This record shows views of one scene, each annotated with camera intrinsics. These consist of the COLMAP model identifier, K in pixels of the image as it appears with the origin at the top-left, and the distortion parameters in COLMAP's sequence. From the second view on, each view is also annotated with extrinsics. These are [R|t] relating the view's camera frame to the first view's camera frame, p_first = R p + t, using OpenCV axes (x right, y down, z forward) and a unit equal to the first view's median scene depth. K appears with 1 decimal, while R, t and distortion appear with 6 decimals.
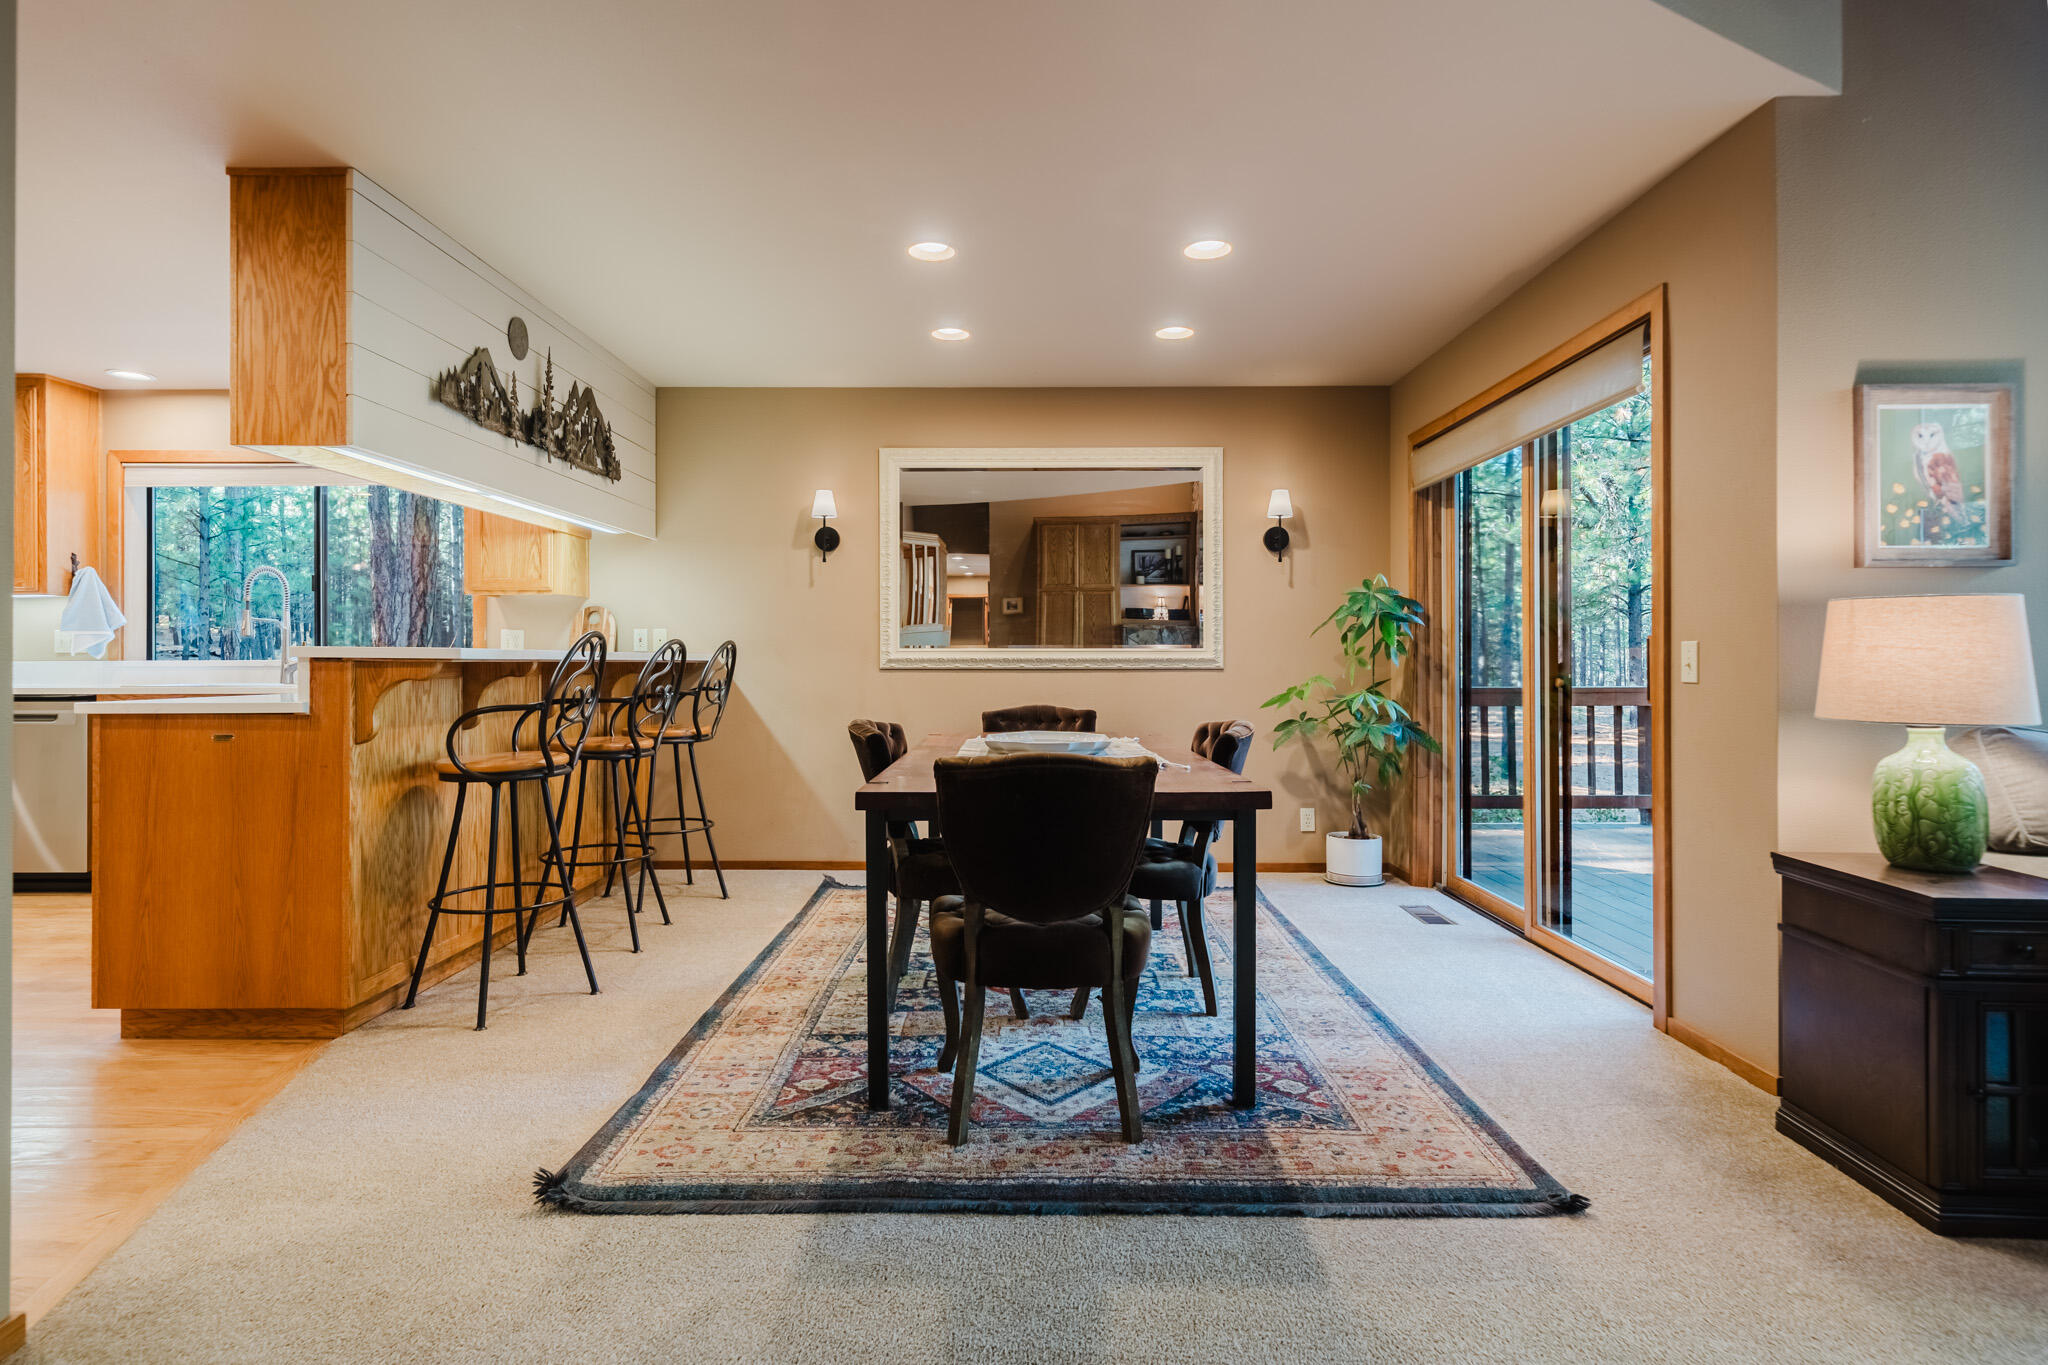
lens RADIAL K [[1069.2, 0, 1011.3], [0, 1069.2, 653.8], [0, 0, 1]] dist [0.003246, 0.000478]
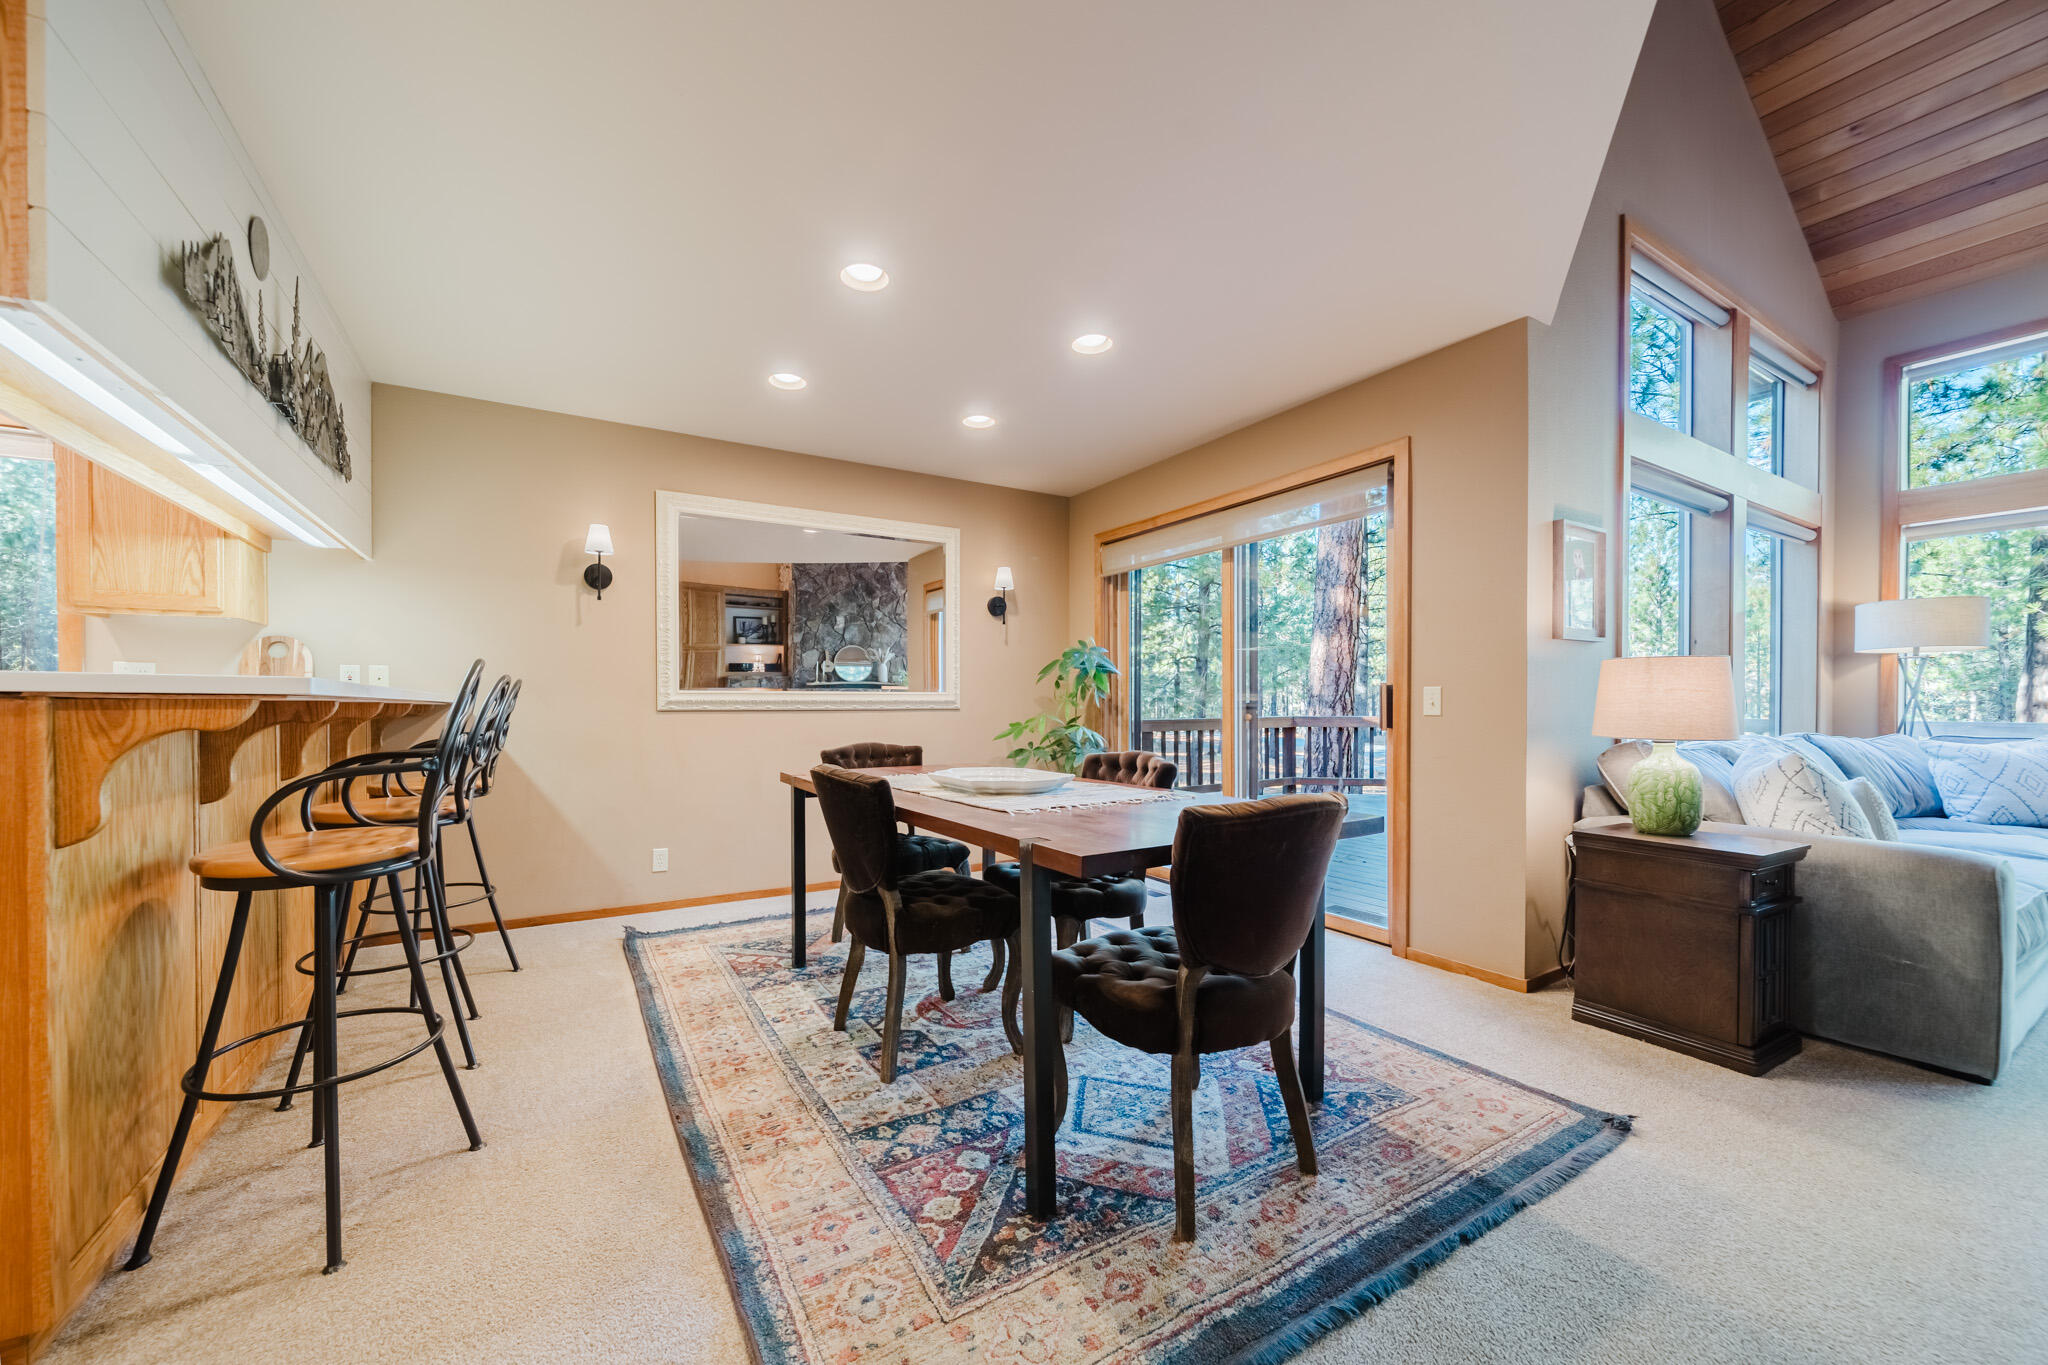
lens RADIAL K [[757.2, 0, 988.5], [0, 757.2, 708.6], [0, 0, 1]] dist [-0.005578, 0.000294]
pose [[0.859868, -0.004129, 0.510499, -0.368392], [-0.001645, 0.999940, 0.010859, 0.006713], [-0.510513, -0.010177, 0.859810, 0.391528]]
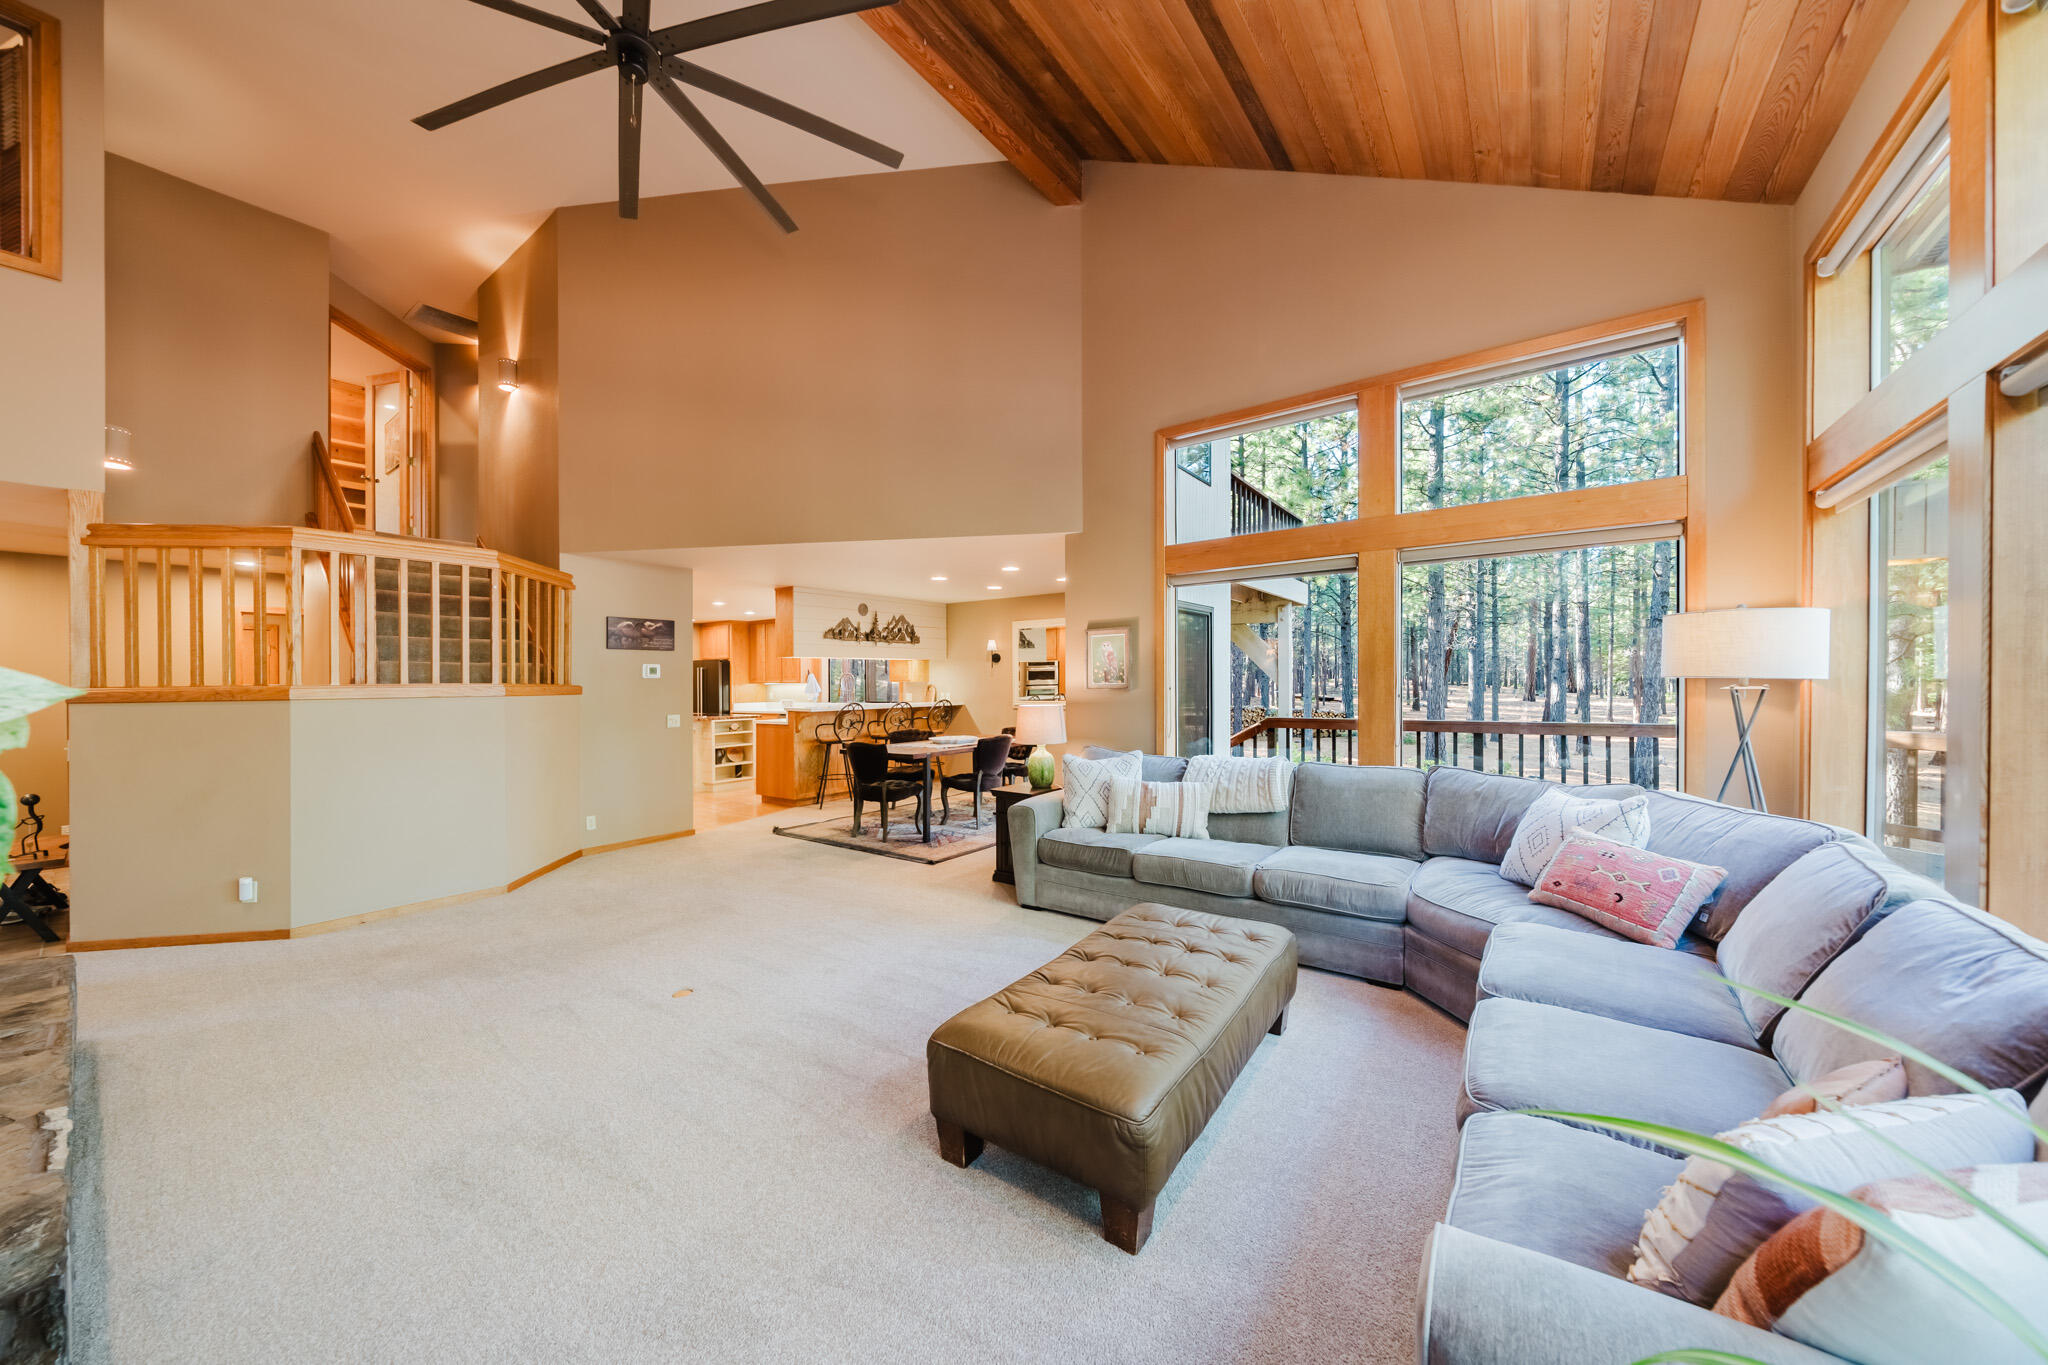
lens RADIAL K [[684.5, 0, 1024.0], [0, 684.5, 682.5], [0, 0, 1]] dist [-0.000349, -0.000003]
pose [[0.818013, -0.007278, -0.575153, 1.406093], [0.010803, 0.999938, 0.002712, -0.089695], [0.575098, -0.008431, 0.818041, -0.527549]]
